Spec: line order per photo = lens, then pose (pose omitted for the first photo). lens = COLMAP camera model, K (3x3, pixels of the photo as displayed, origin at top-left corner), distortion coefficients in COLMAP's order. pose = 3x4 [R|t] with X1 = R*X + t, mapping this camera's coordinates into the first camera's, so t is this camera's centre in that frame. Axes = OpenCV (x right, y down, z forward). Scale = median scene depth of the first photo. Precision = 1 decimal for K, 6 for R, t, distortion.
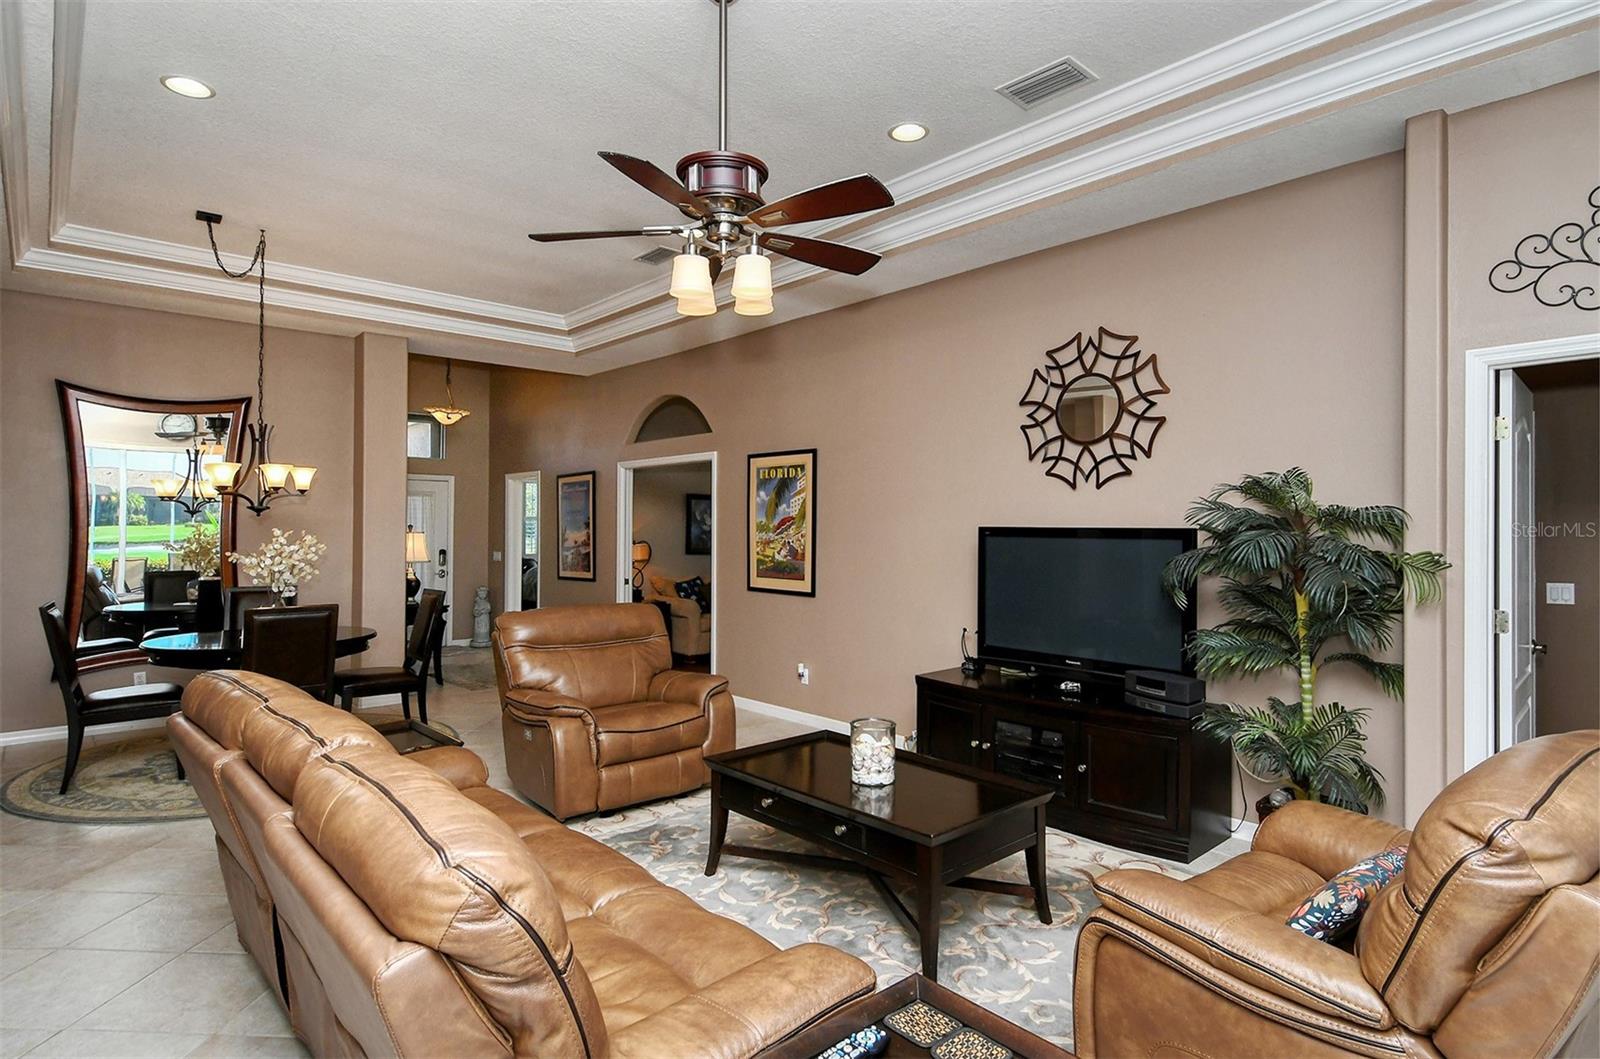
lens RADIAL K [[838.2, 0, 800.0], [0, 838.2, 529.5], [0, 0, 1]] dist [0.033873, -0.000214]
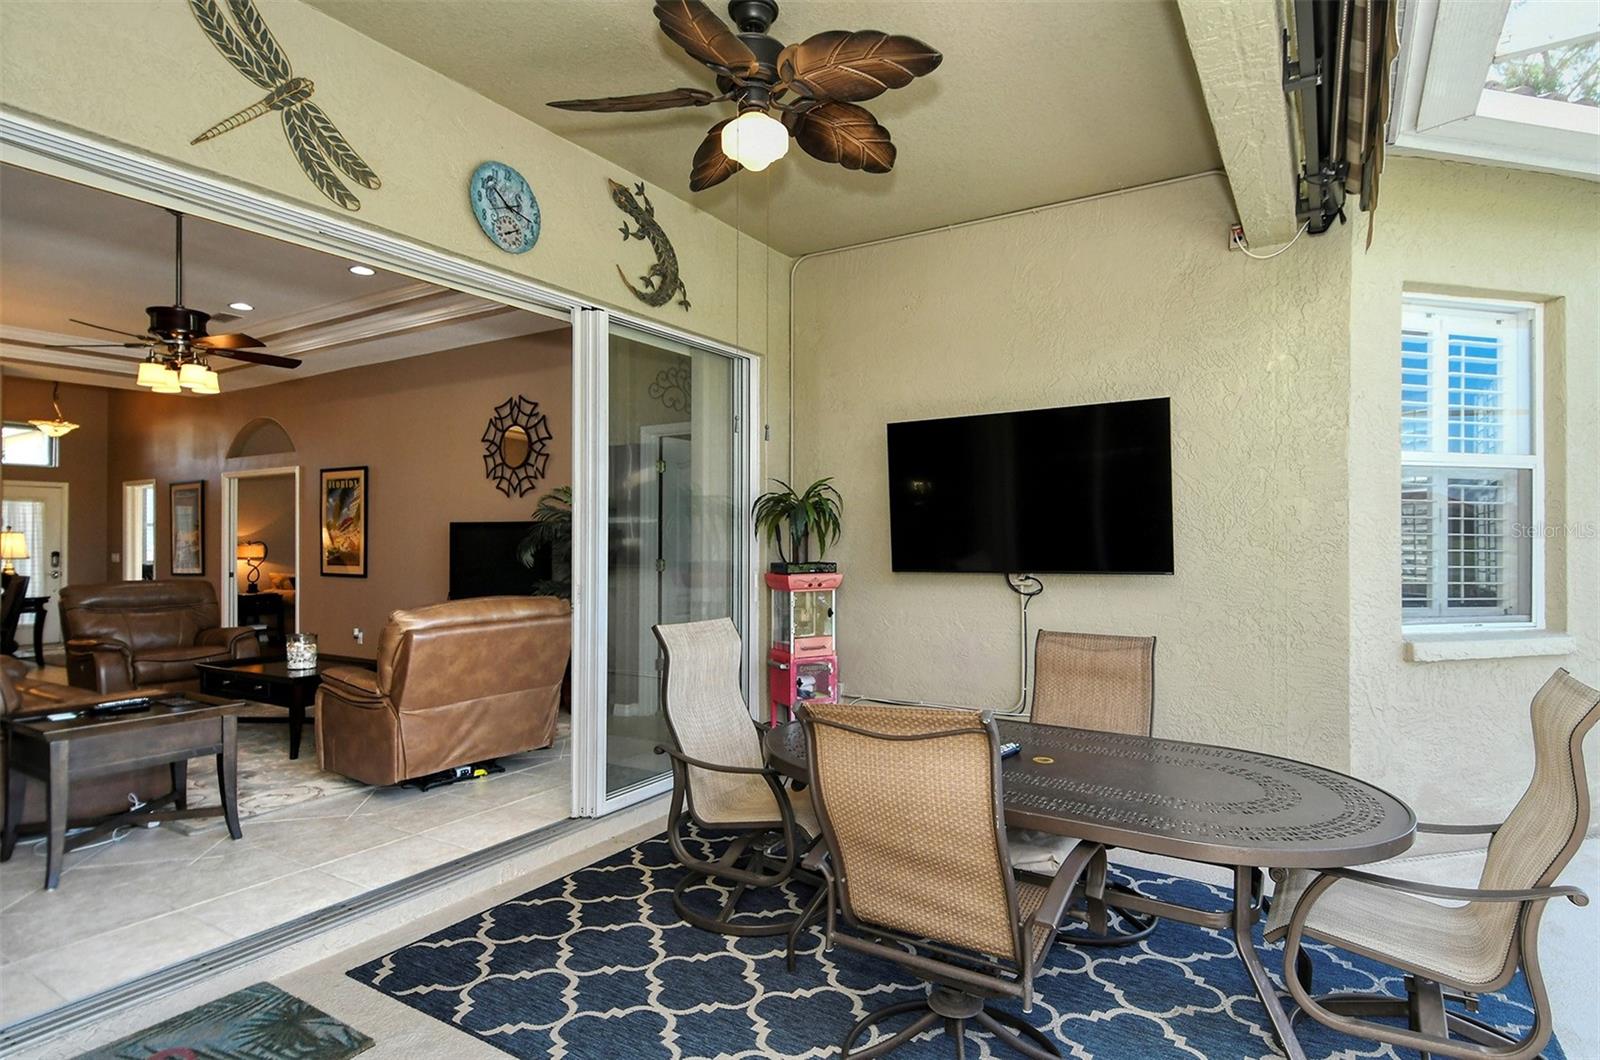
lens RADIAL K [[845.9, 0, 800.0], [0, 845.9, 530.0], [0, 0, 1]] dist [0.001364, -0.000260]
pose [[0.960446, 0.002385, 0.278455, 0.396199], [0.002648, 0.999840, -0.017696, 0.039647], [-0.278453, 0.017733, 0.960286, -0.626377]]
